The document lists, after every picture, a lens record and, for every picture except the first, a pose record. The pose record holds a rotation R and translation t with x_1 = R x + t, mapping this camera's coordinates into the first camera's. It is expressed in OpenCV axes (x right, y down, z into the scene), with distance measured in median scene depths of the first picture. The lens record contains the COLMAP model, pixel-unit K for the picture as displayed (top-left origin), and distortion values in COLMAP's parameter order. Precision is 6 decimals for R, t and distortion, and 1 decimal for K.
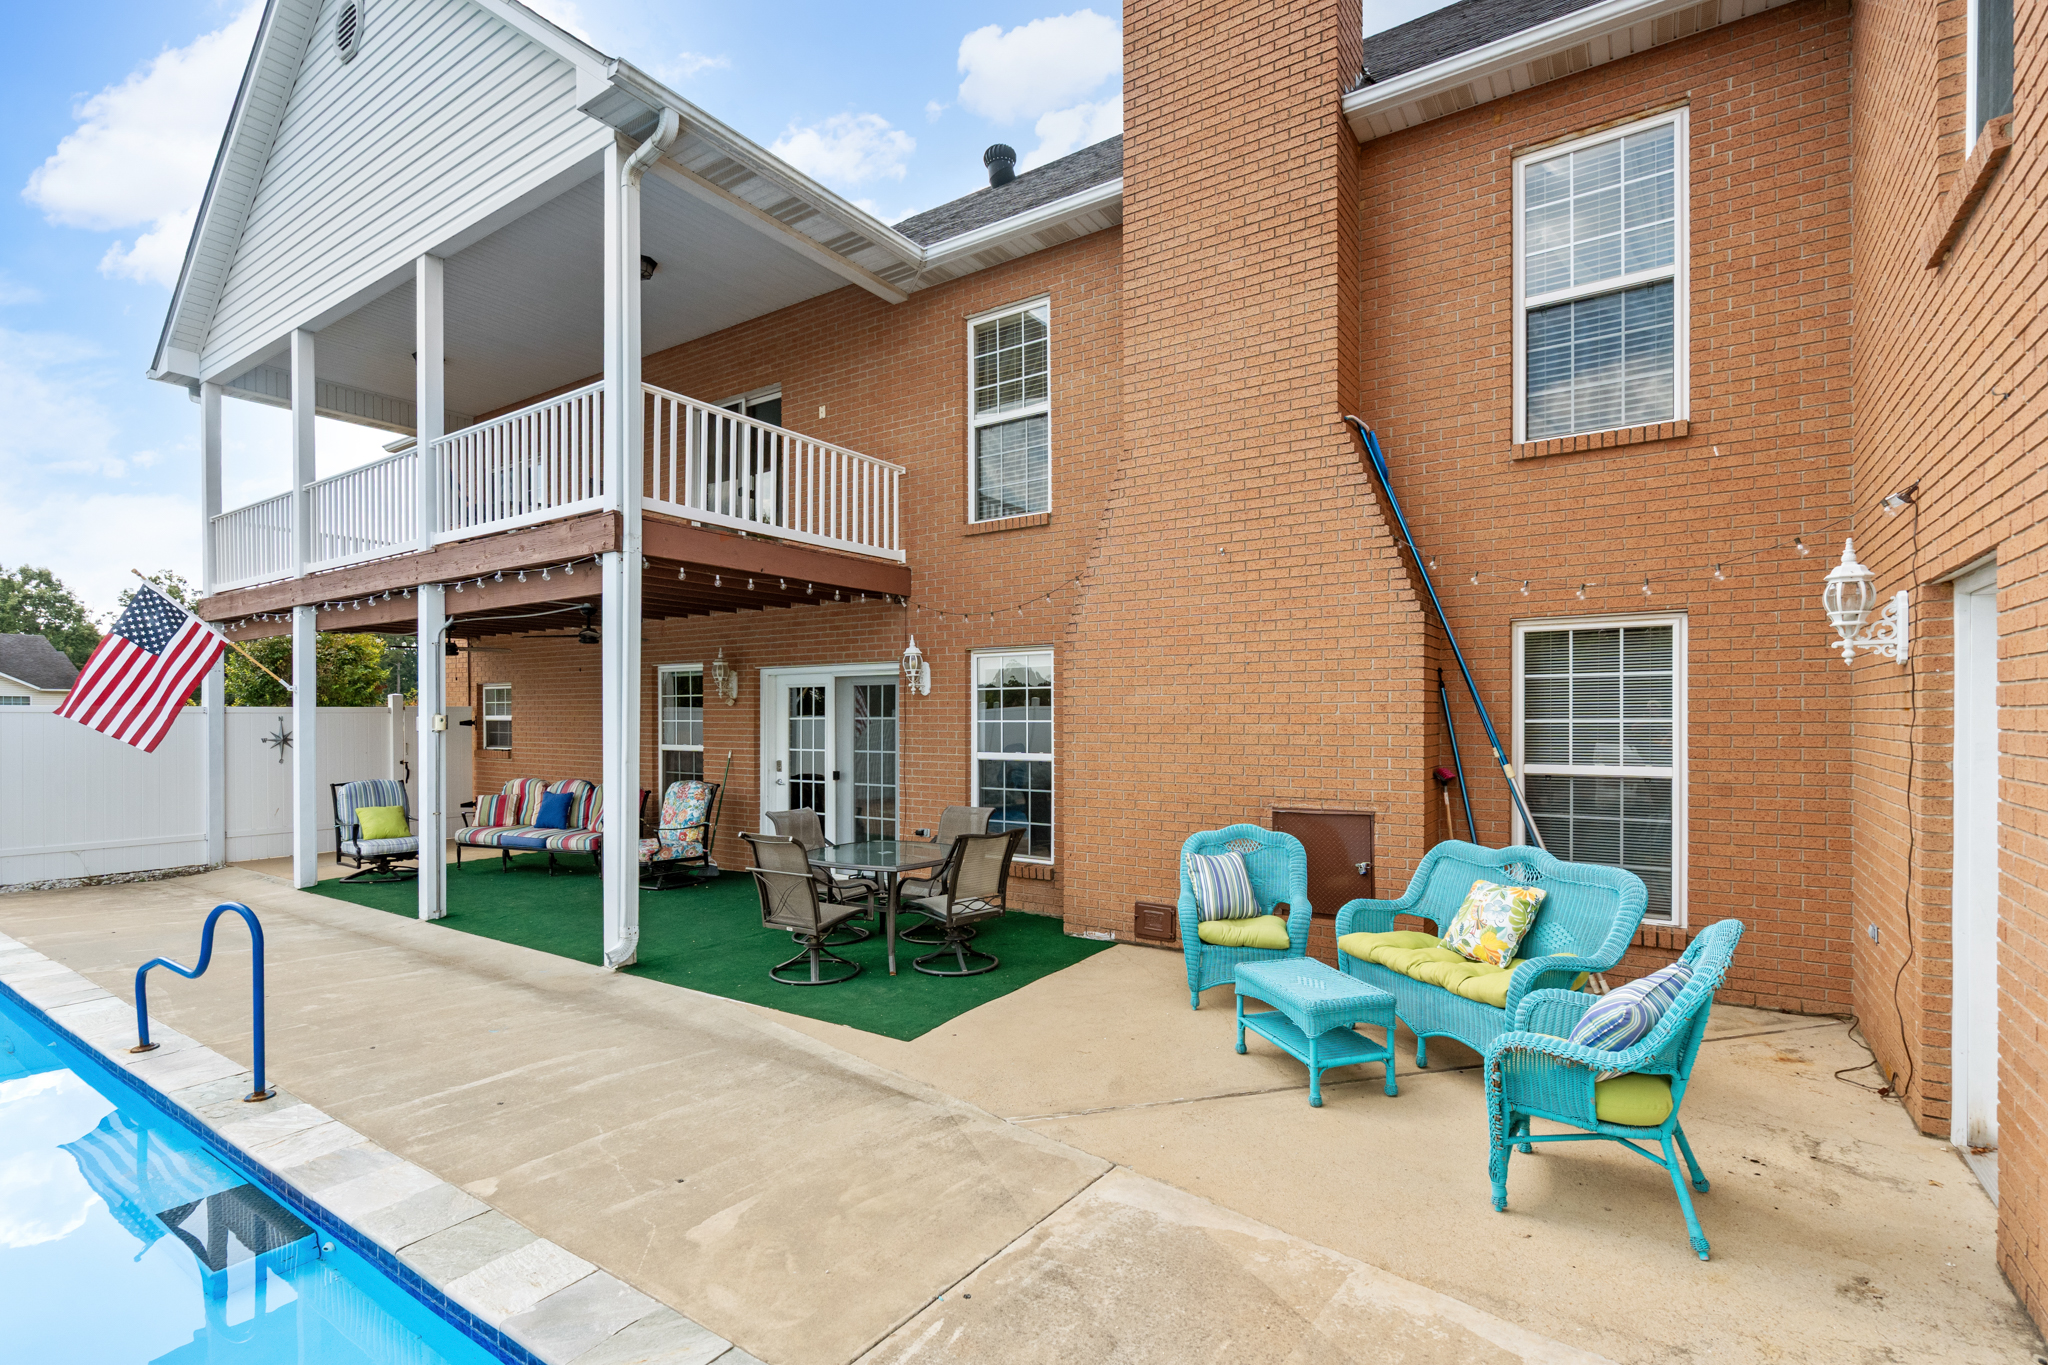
lens RADIAL K [[937.4, 0, 1016.1], [0, 937.4, 713.8], [0, 0, 1]] dist [0.001184, -0.000120]
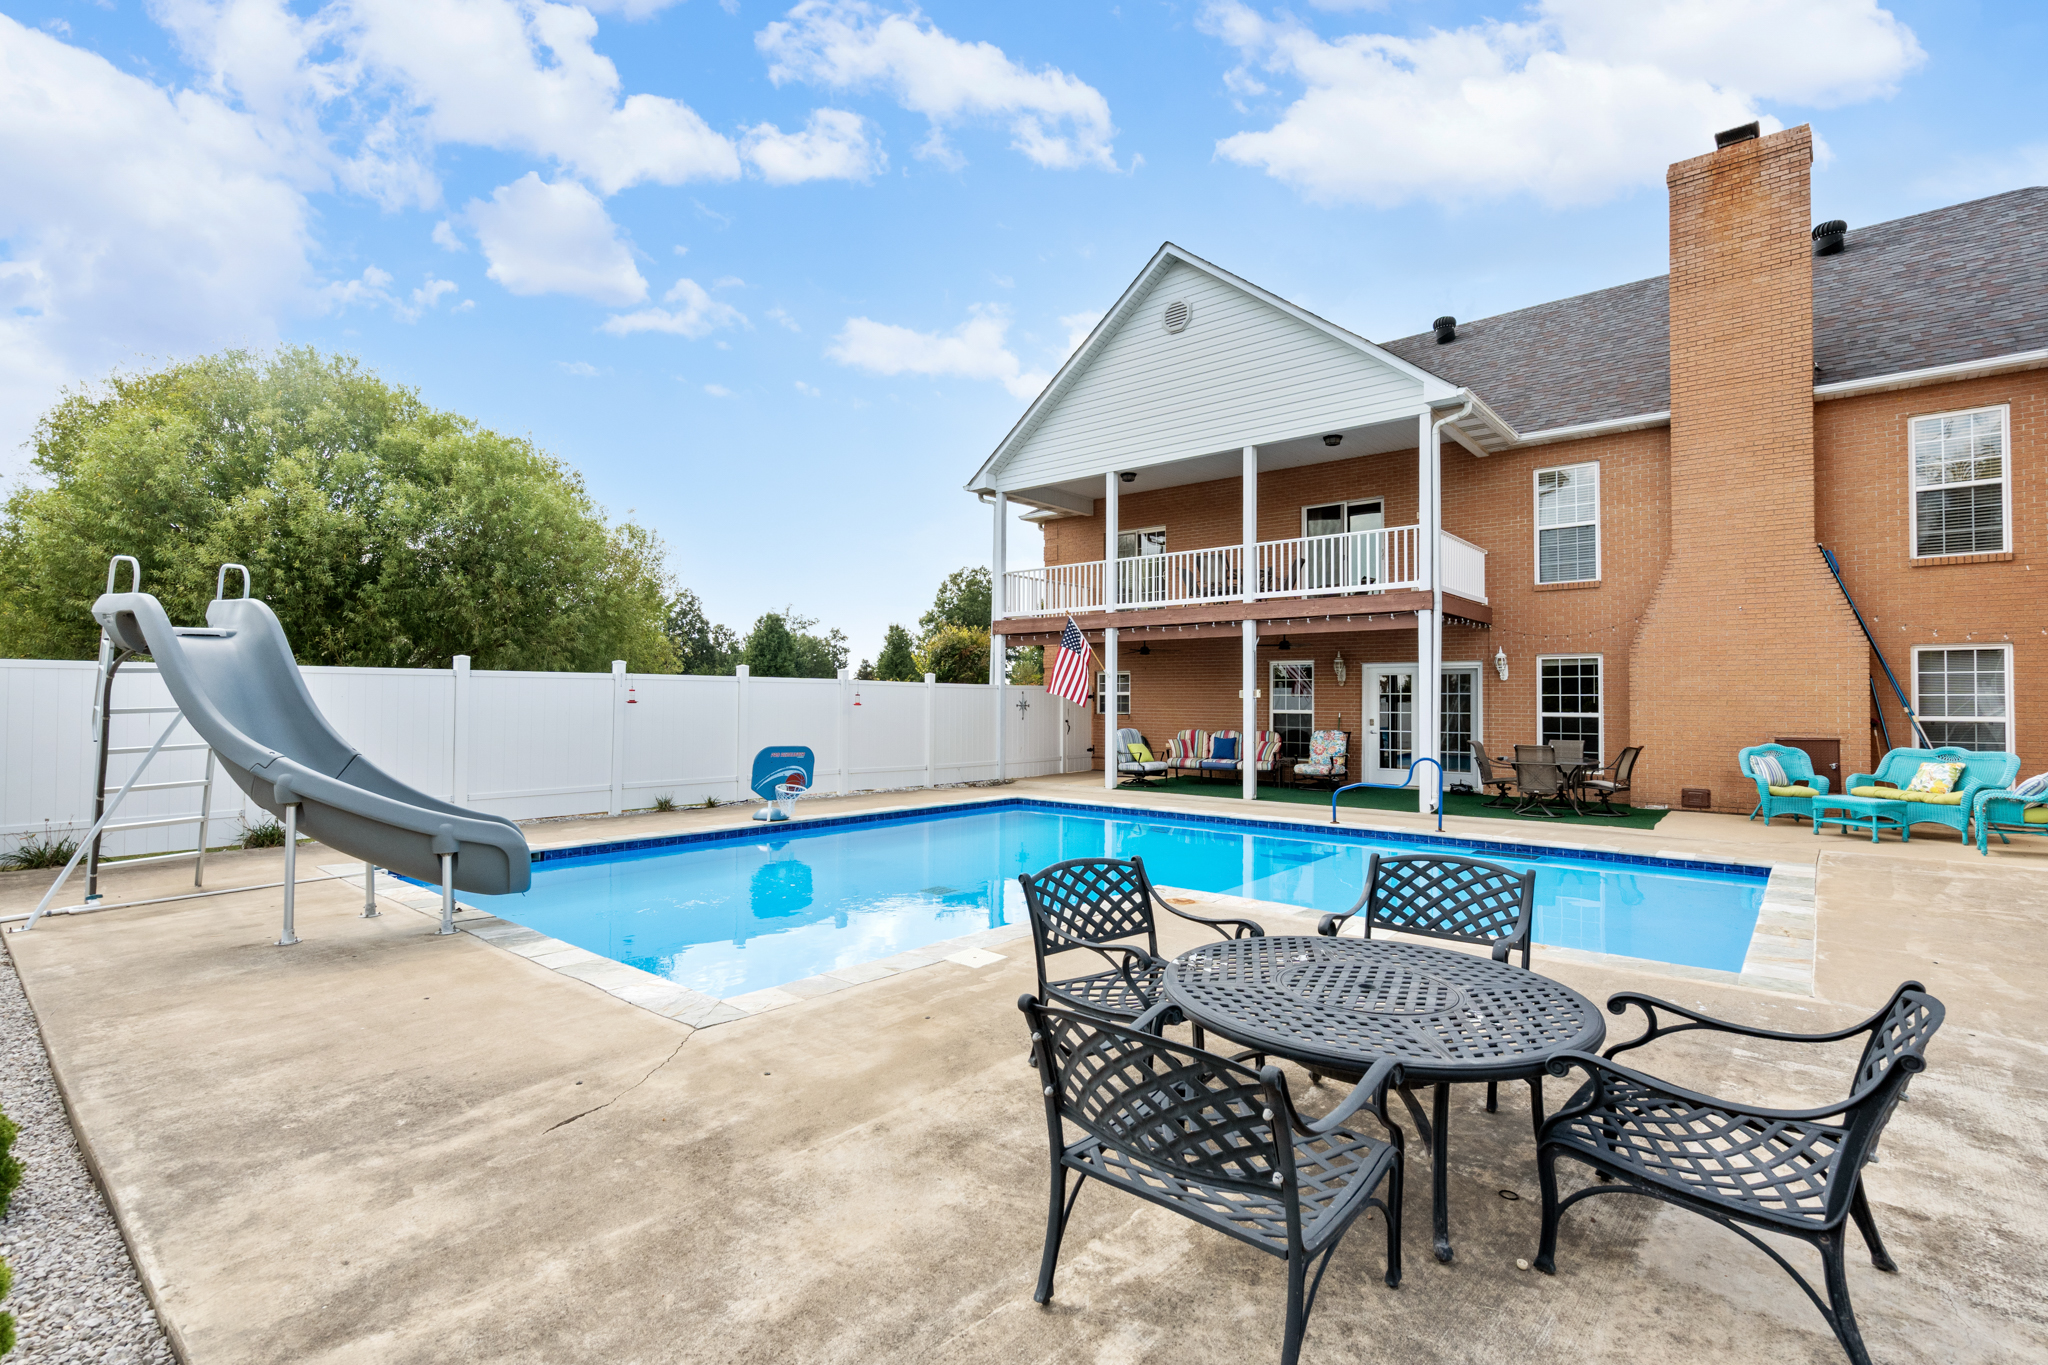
lens RADIAL K [[937.4, 0, 1022.3], [0, 937.4, 676.4], [0, 0, 1]] dist [0.001184, -0.000120]
pose [[0.995311, 0.005314, -0.096580, -1.155734], [-0.007699, 0.999674, -0.024338, 0.031217], [0.096419, 0.024968, 0.995028, -1.169101]]
